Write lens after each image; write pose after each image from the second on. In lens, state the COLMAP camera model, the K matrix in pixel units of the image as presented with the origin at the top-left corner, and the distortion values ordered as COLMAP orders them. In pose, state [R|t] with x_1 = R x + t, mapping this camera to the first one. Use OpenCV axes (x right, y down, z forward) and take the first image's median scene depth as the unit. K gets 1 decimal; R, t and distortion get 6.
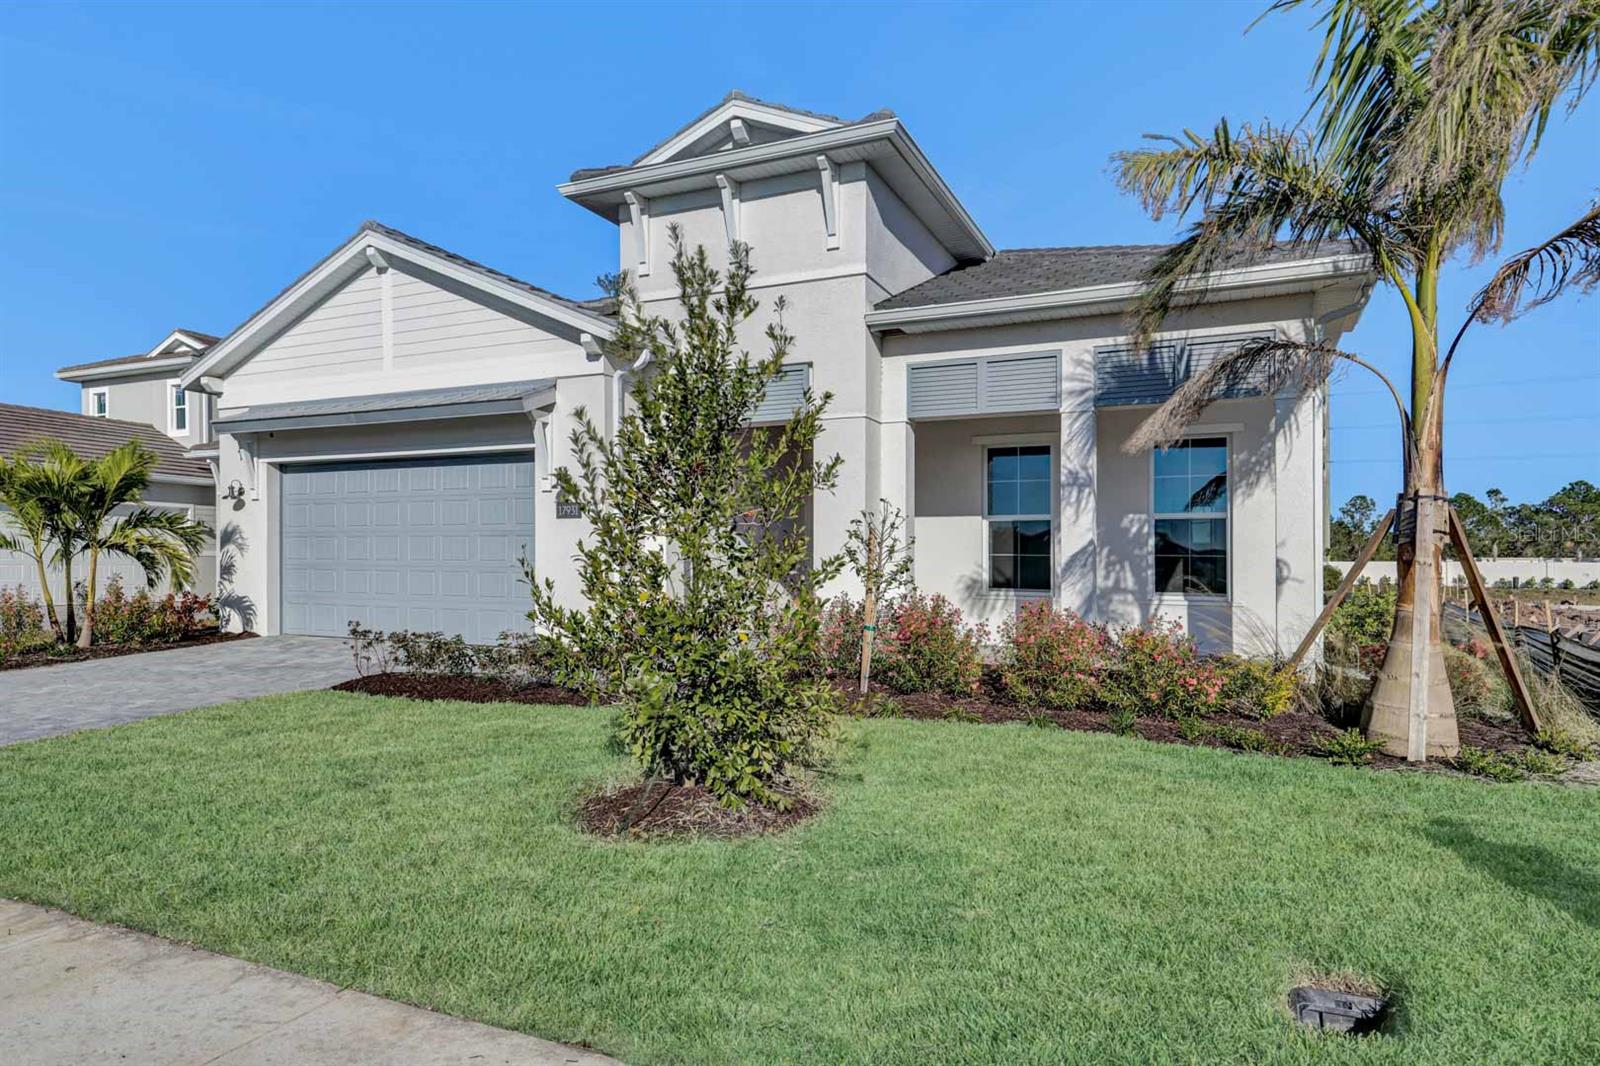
lens RADIAL K [[964.2, 0, 755.9], [0, 964.2, 554.9], [0, 0, 1]] dist [0.040787, -0.000400]
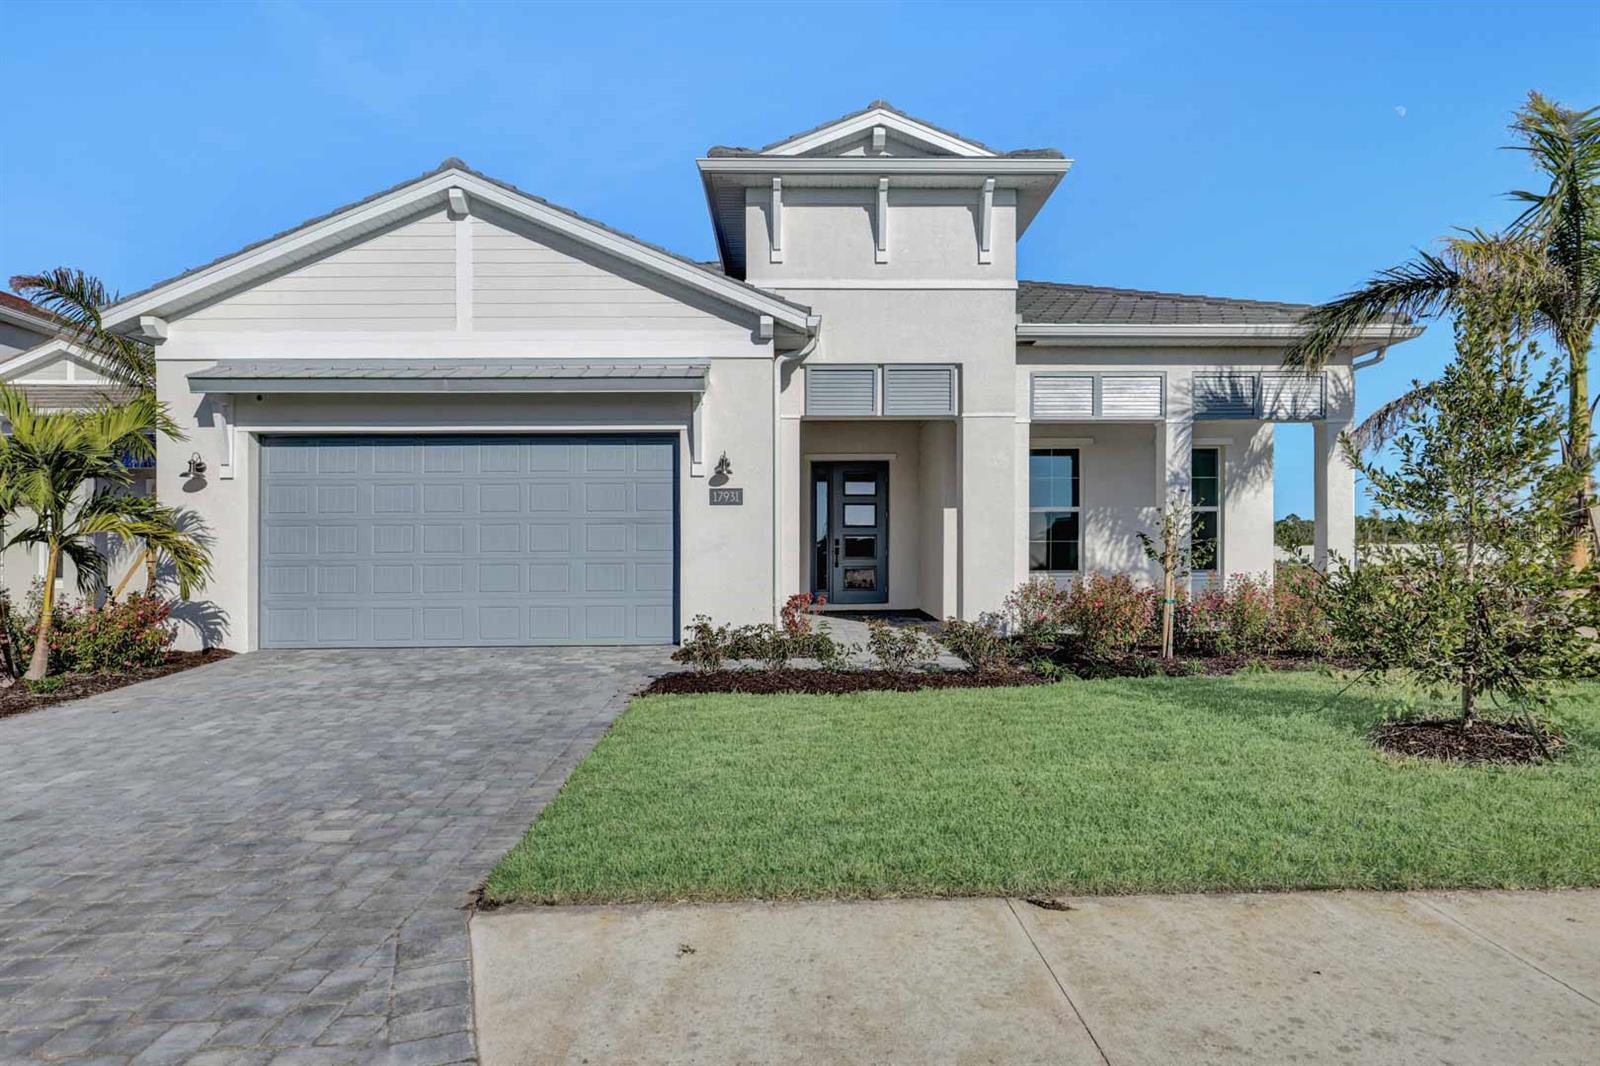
lens RADIAL K [[953.4, 0, 800.0], [0, 953.4, 533.0], [0, 0, 1]] dist [0.000515, -0.000482]
pose [[0.887194, -0.002760, 0.461388, -0.551502], [0.008522, 0.999910, -0.010405, -0.001119], [-0.461318, 0.013163, 0.887137, 0.129311]]
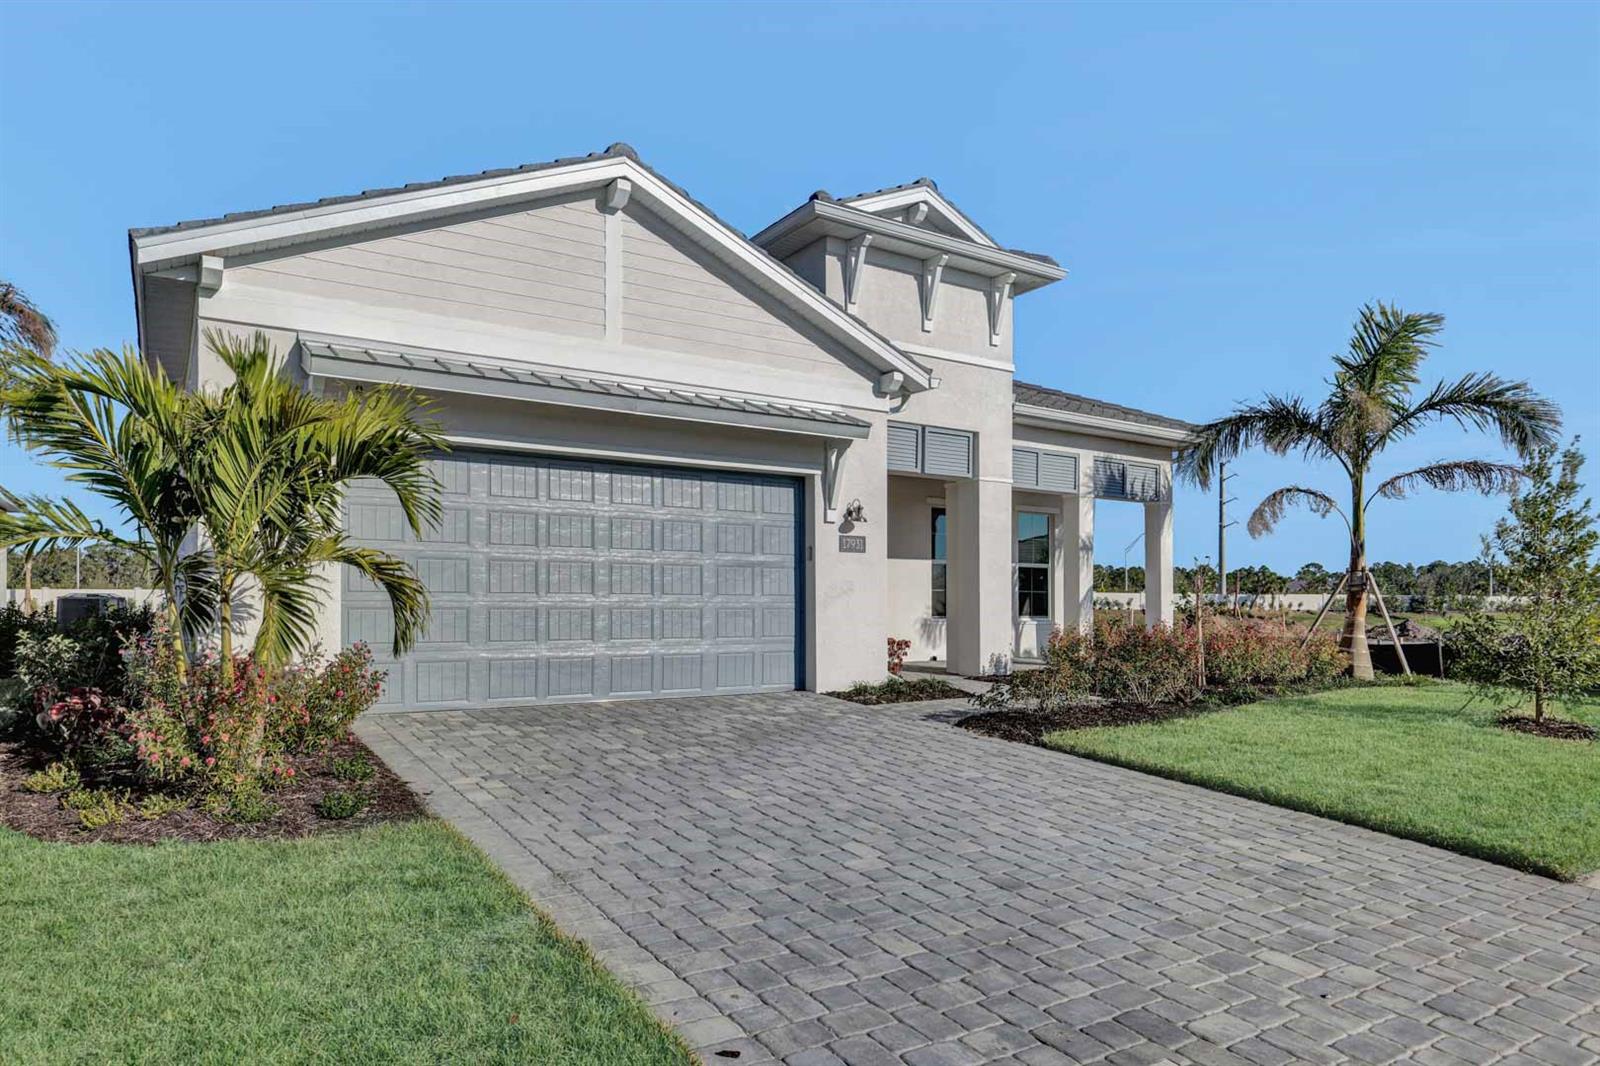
lens RADIAL K [[989.1, 0, 794.0], [0, 989.1, 580.0], [0, 0, 1]] dist [0.003935, 0.001474]
pose [[0.511442, 0.012117, 0.859233, -1.051747], [-0.014246, 0.999883, -0.005621, -0.004797], [-0.859200, -0.009366, 0.511554, 0.530817]]
